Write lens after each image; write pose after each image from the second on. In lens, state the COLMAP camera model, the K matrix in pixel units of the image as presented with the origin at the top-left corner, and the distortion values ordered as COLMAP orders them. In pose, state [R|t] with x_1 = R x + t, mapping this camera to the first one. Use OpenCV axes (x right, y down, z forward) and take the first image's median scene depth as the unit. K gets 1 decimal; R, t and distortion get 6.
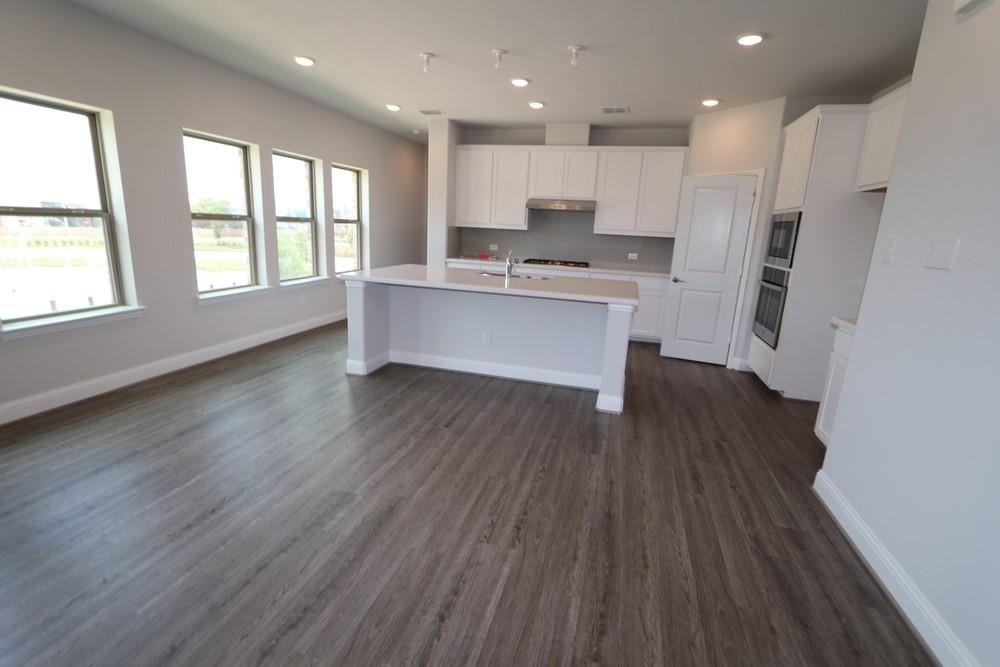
lens RADIAL K [[464.1, 0, 500.0], [0, 464.1, 333.5], [0, 0, 1]] dist [-0.001758, -0.000295]
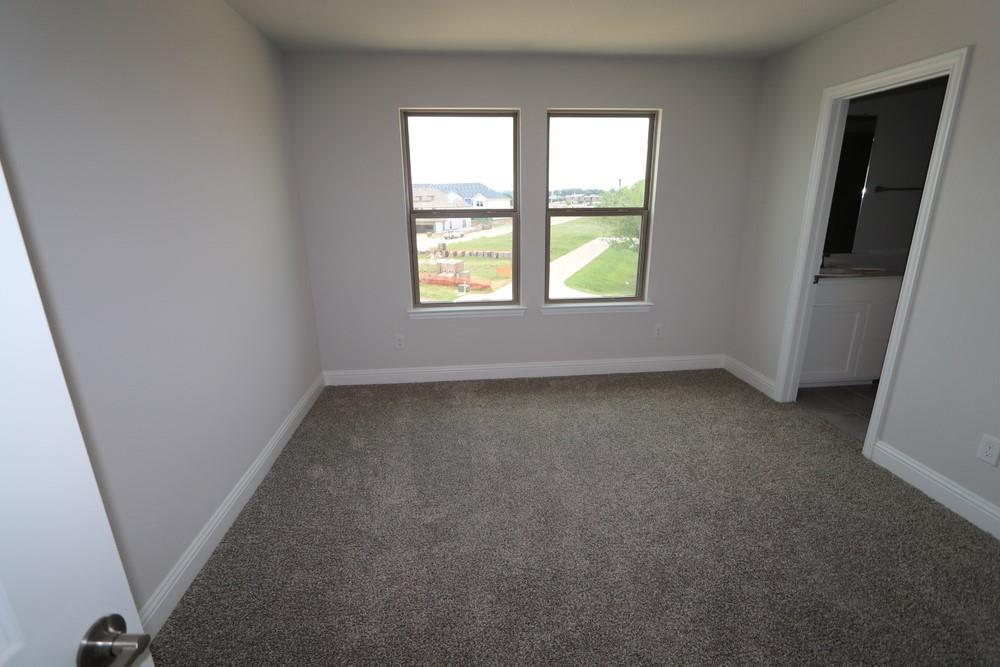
lens RADIAL K [[481.8, 0, 500.1], [0, 481.8, 354.2], [0, 0, 1]] dist [0.001657, -0.000029]
pose [[0.355879, 0.226701, -0.906618, 0.176257], [-0.185883, 0.967918, 0.169064, -0.132431], [0.915859, 0.108358, 0.386601, 0.598874]]
